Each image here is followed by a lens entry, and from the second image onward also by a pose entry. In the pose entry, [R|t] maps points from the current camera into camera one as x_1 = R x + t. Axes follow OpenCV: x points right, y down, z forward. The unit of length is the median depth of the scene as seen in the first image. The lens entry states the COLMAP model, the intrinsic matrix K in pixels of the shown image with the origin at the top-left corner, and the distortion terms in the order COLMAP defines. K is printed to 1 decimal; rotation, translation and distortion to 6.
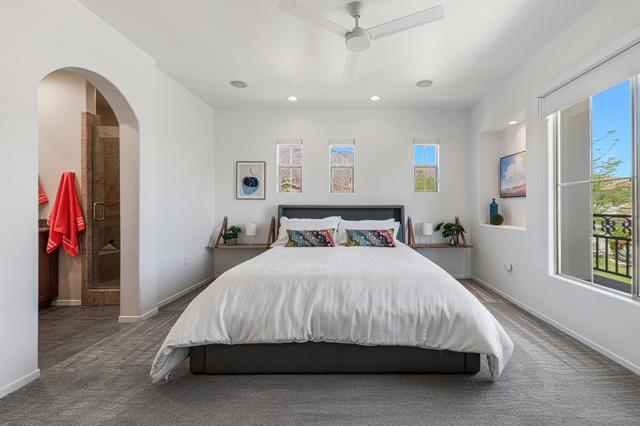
lens RADIAL K [[280.0, 0, 321.1], [0, 280.0, 206.3], [0, 0, 1]] dist [0.010955, -0.000665]
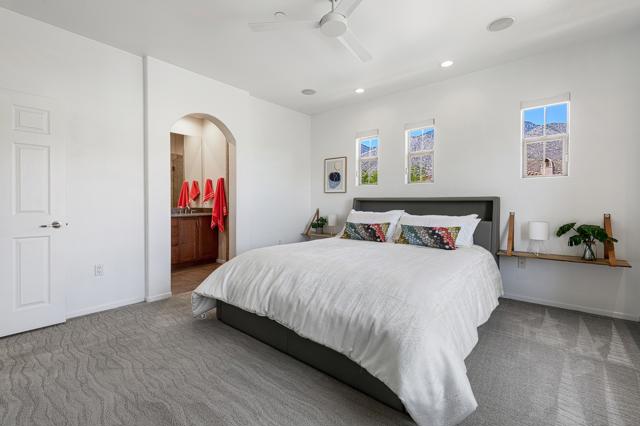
lens RADIAL K [[291.9, 0, 340.1], [0, 291.9, 204.2], [0, 0, 1]] dist [0.008618, -0.000355]
pose [[0.760612, 0.003941, -0.649195, 0.557033], [0.001948, 0.999963, 0.008353, 0.010495], [0.649204, -0.007618, 0.760576, 0.177047]]
